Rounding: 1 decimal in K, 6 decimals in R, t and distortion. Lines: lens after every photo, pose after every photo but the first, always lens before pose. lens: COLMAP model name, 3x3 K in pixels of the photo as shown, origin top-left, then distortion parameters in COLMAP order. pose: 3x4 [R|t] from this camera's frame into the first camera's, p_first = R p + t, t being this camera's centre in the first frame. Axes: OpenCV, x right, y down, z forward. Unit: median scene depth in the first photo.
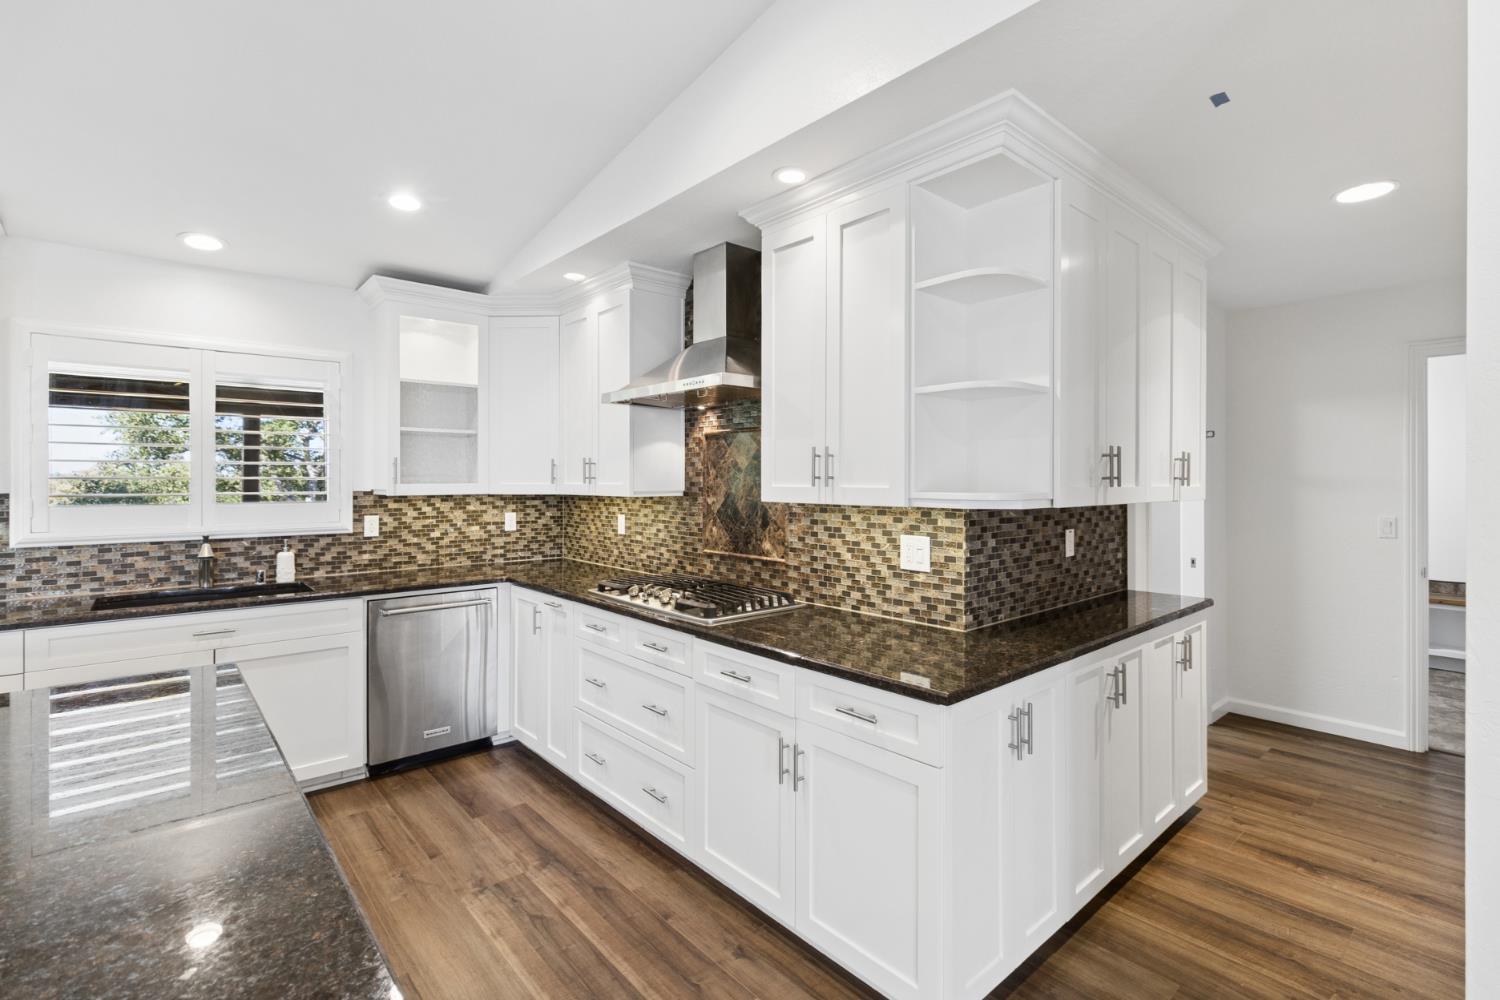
lens RADIAL K [[692.9, 0, 756.7], [0, 692.9, 482.4], [0, 0, 1]] dist [0.001926, 0.000489]
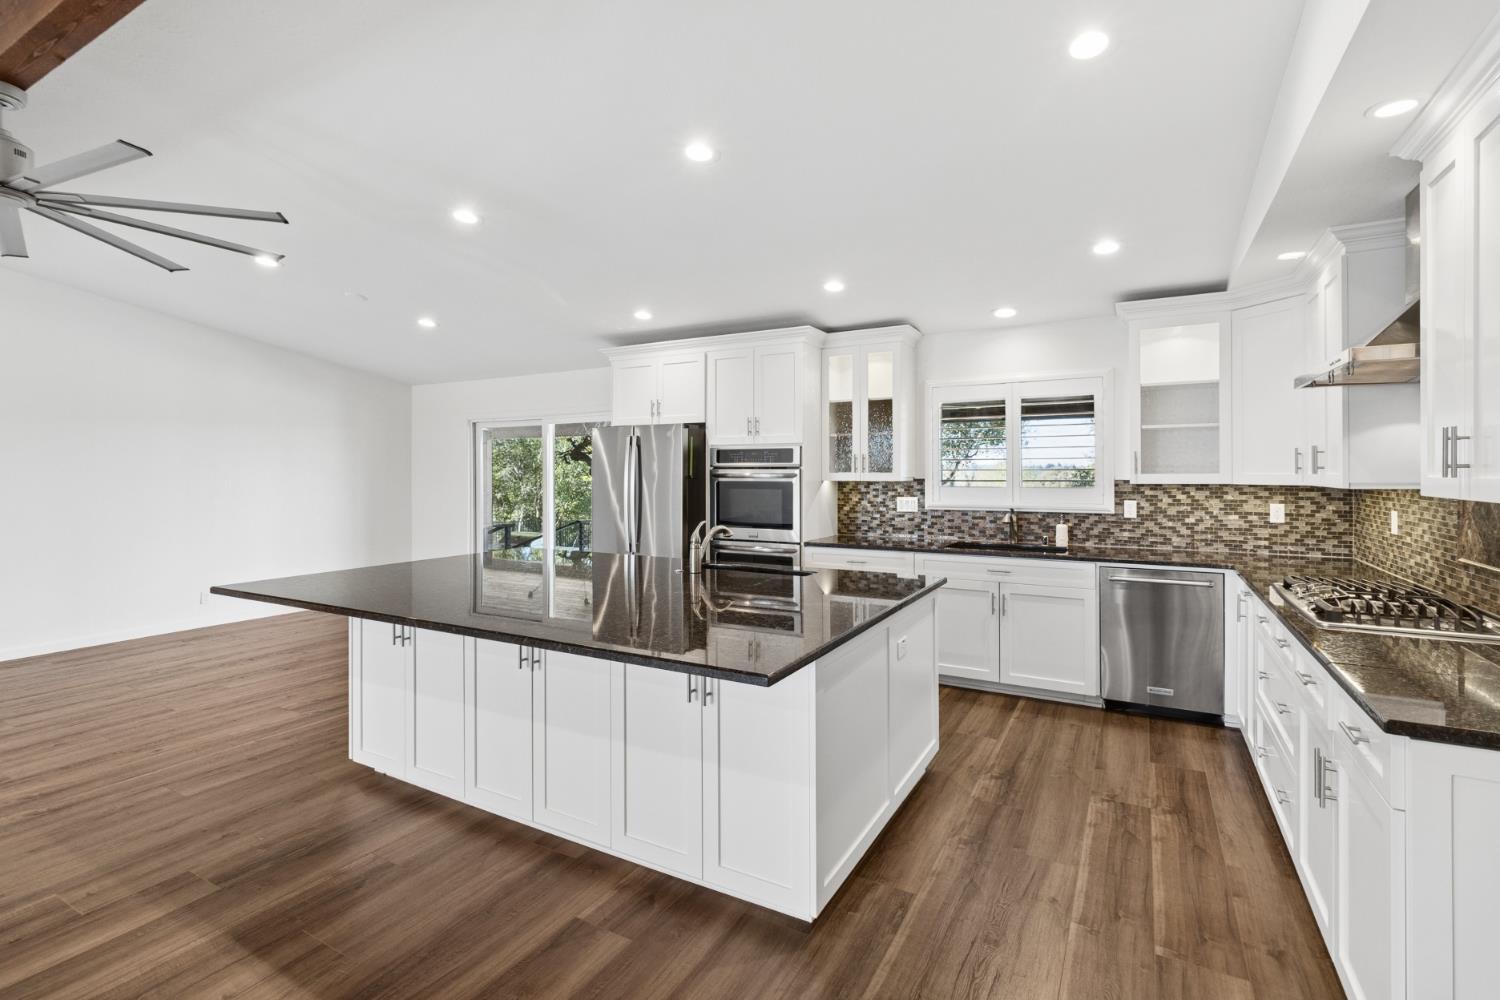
lens RADIAL K [[693.7, 0, 750.3], [0, 693.7, 470.9], [0, 0, 1]] dist [-0.001468, -0.000253]
pose [[0.326714, -0.002631, -0.945120, 0.379897], [-0.000555, 0.999995, -0.002975, 0.001094], [0.945123, 0.001497, 0.326711, -0.010085]]
